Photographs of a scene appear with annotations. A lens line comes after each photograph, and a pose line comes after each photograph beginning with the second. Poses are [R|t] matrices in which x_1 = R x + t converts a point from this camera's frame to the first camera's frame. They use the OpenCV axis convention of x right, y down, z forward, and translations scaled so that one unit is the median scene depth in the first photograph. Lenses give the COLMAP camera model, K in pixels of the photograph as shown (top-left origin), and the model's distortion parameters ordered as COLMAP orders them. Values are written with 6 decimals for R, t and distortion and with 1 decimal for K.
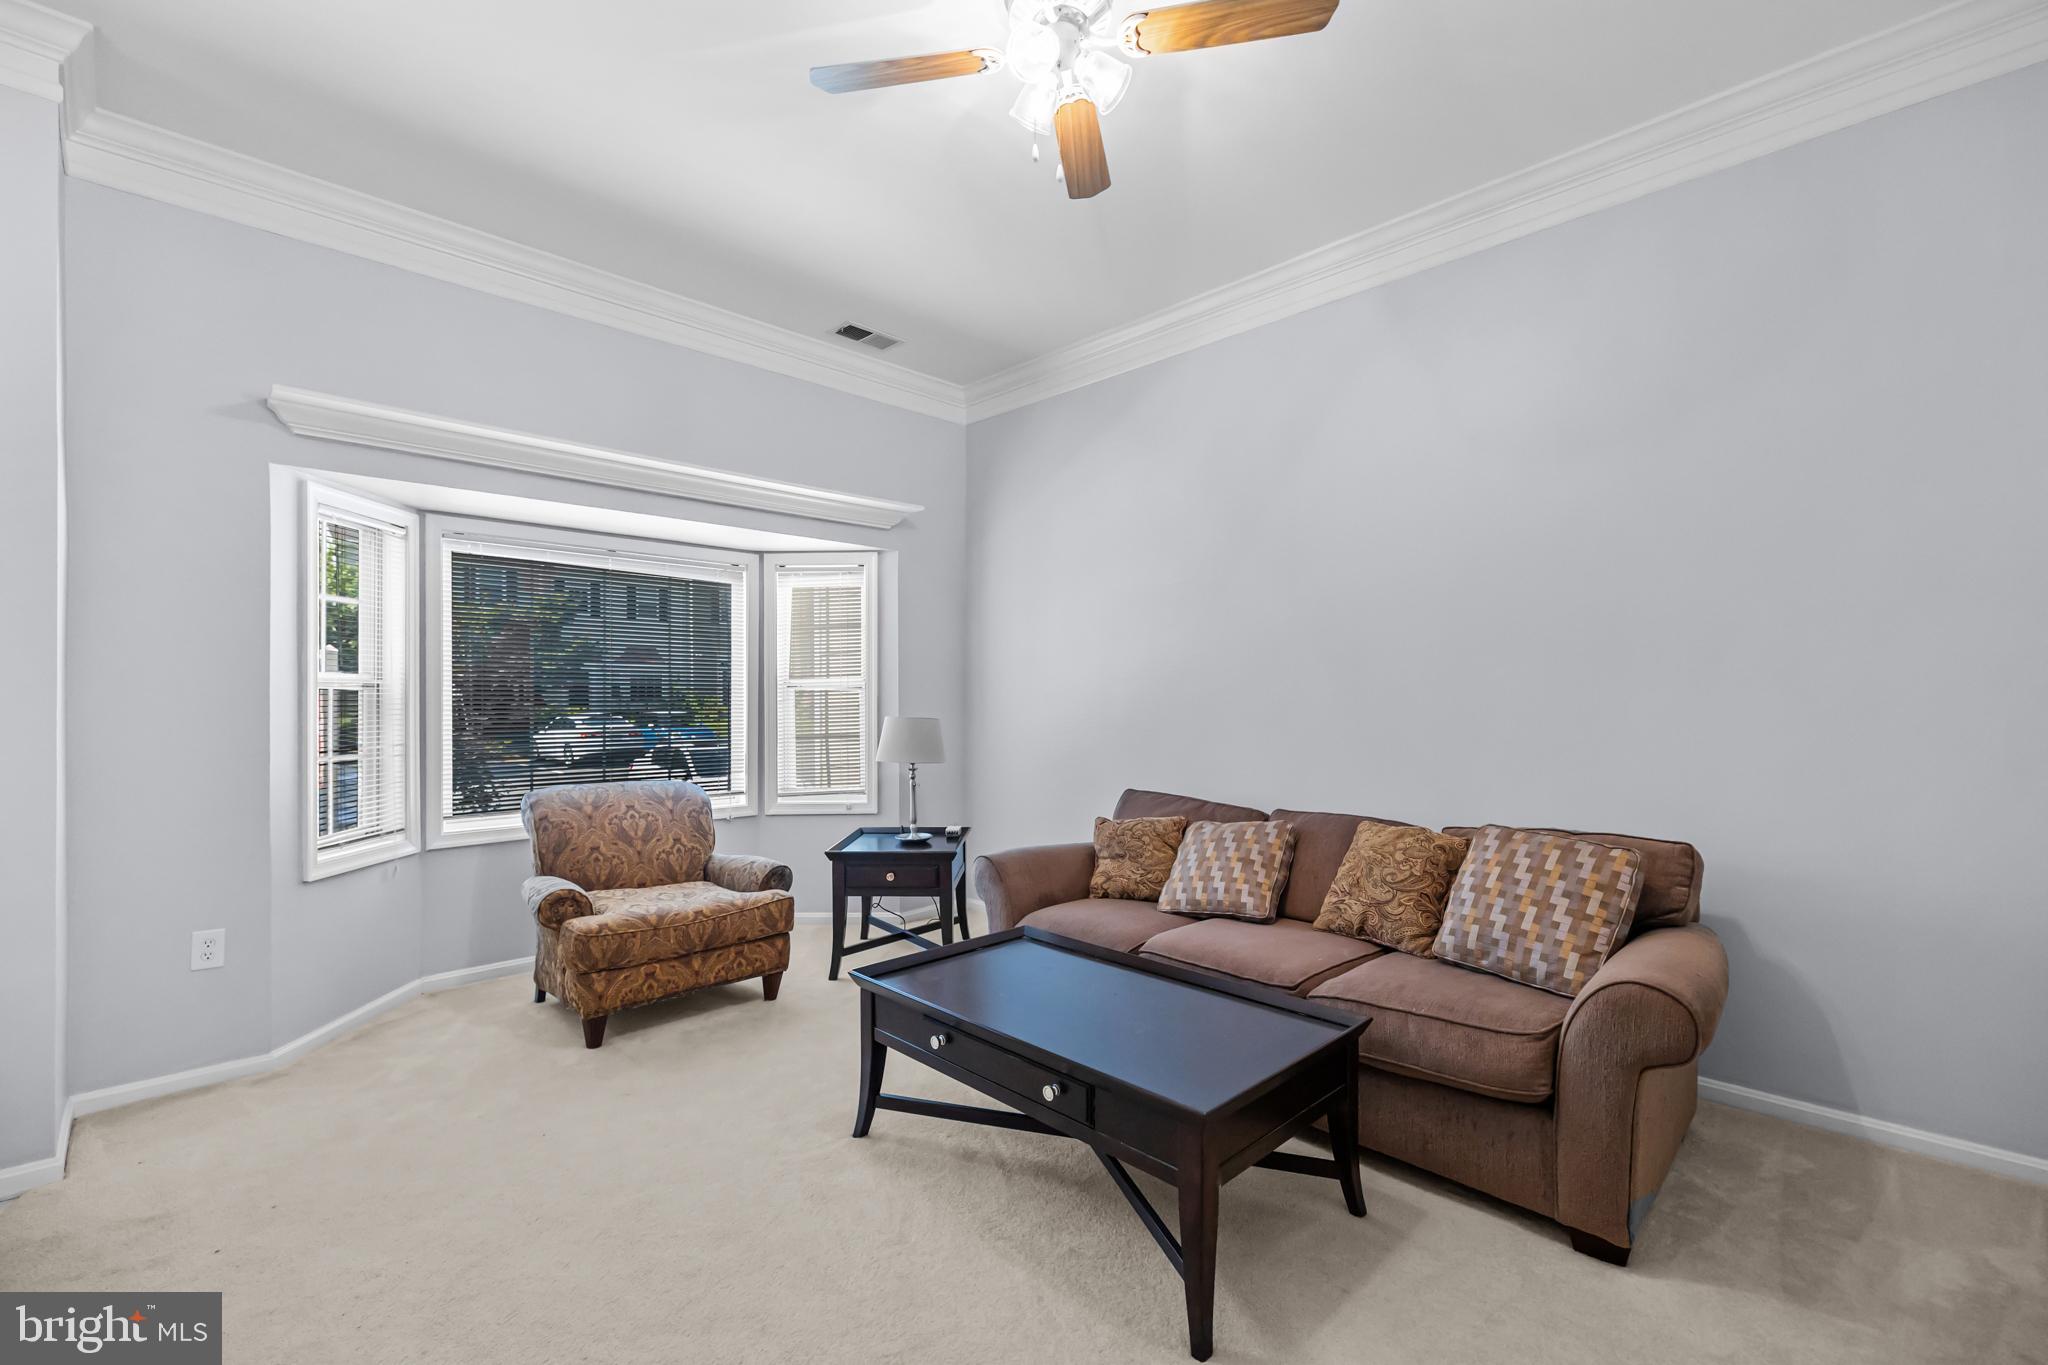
lens RADIAL K [[868.6, 0, 1023.1], [0, 868.6, 697.4], [0, 0, 1]] dist [-0.003722, 0.001228]
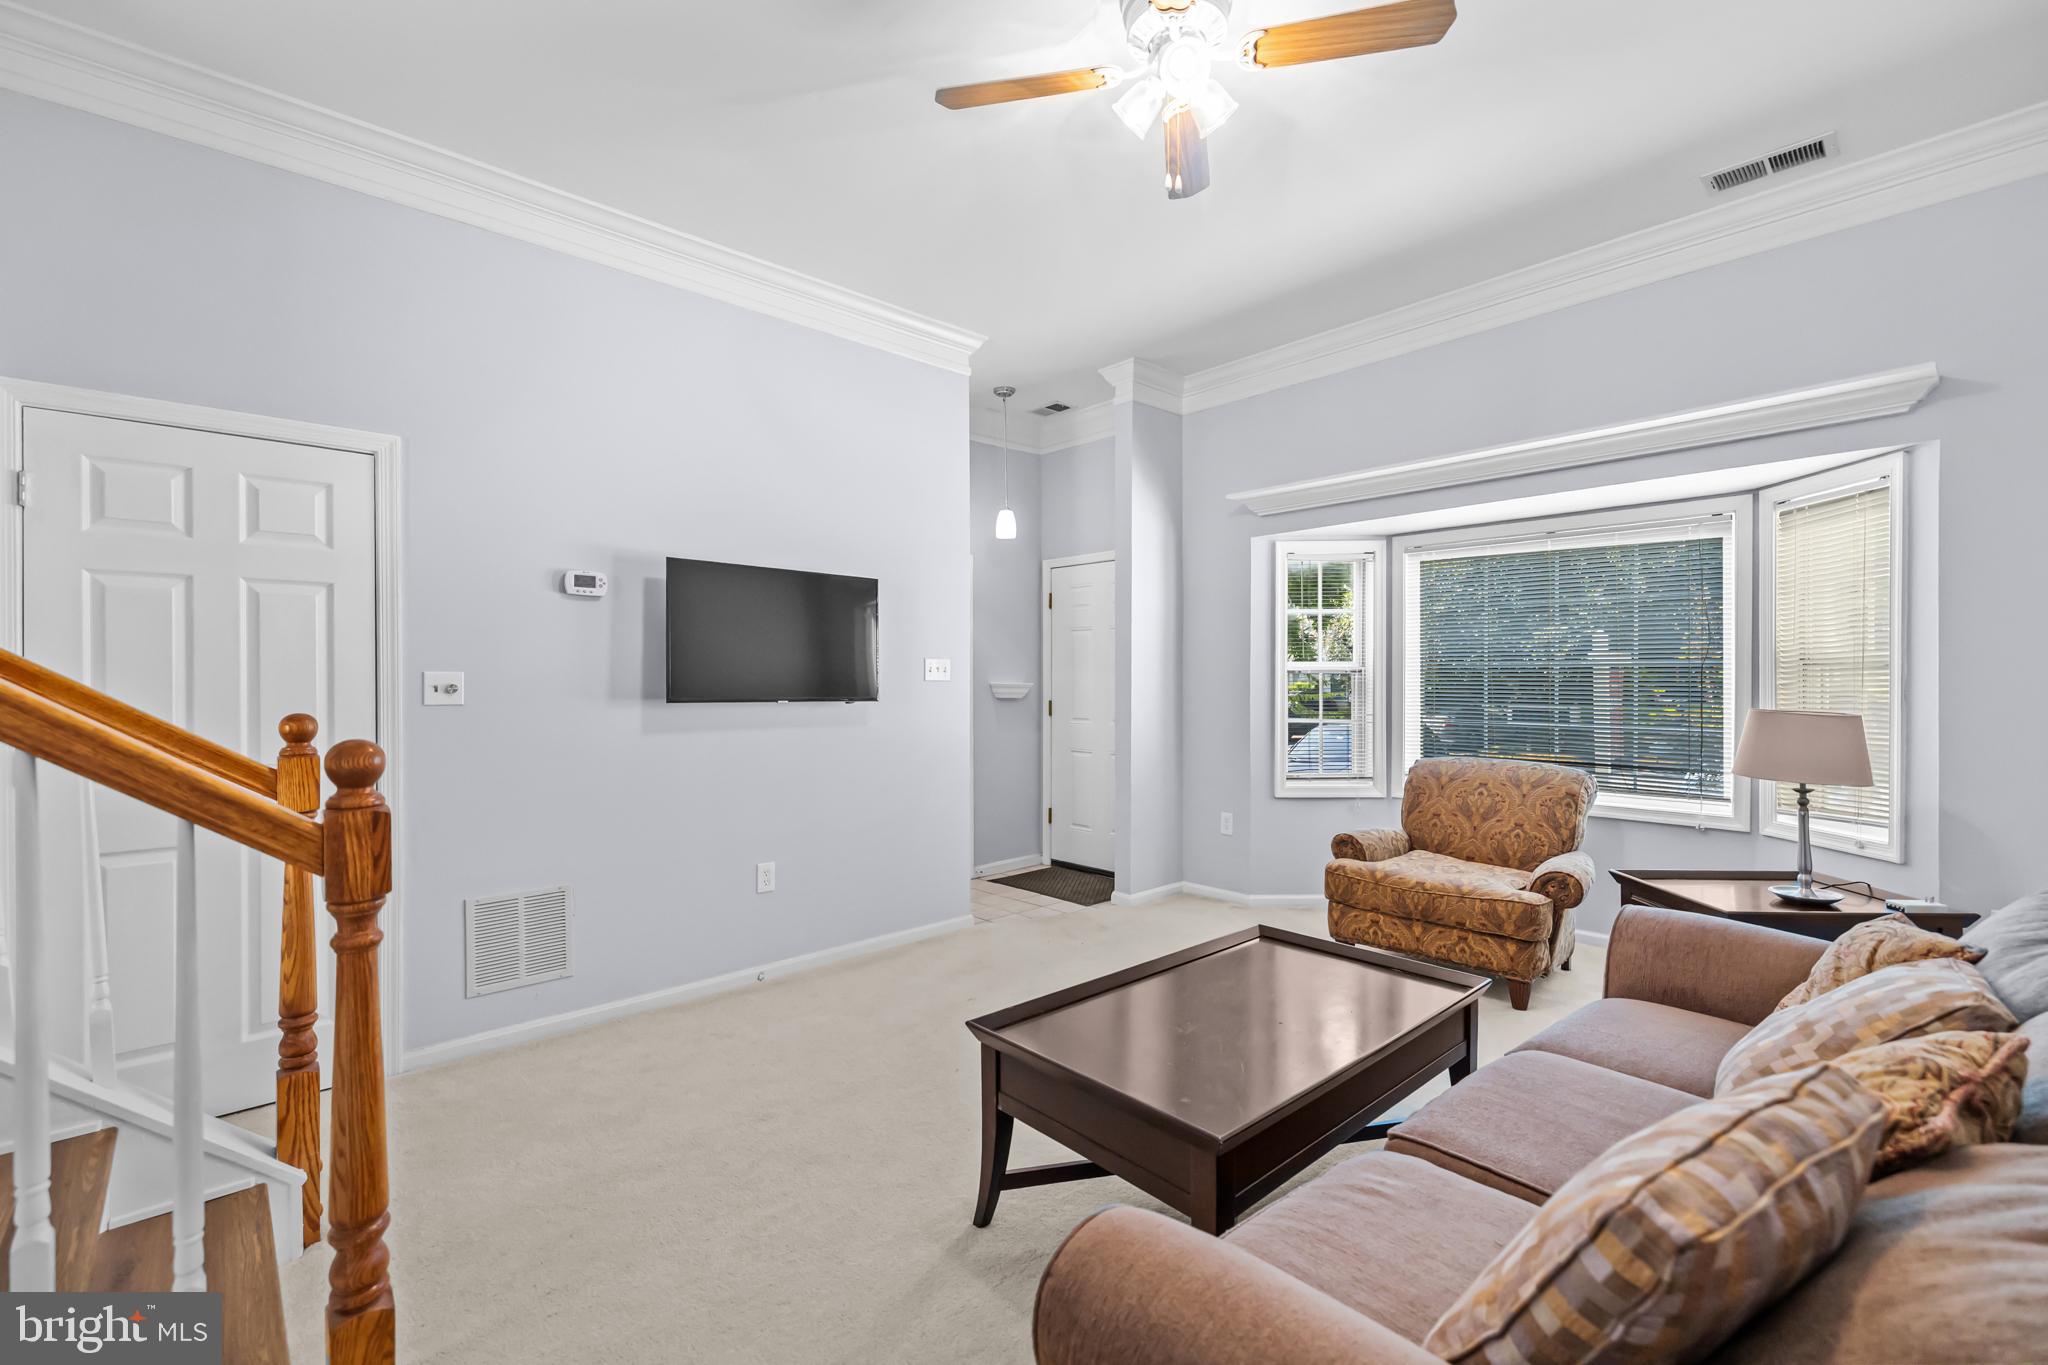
lens RADIAL K [[868.6, 0, 1018.9], [0, 868.6, 681.3], [0, 0, 1]] dist [-0.003722, 0.001228]
pose [[-0.037075, 0.004028, -0.999304, 0.641909], [0.002214, 0.999990, 0.003949, -0.004421], [0.999310, -0.002066, -0.037084, 0.498978]]
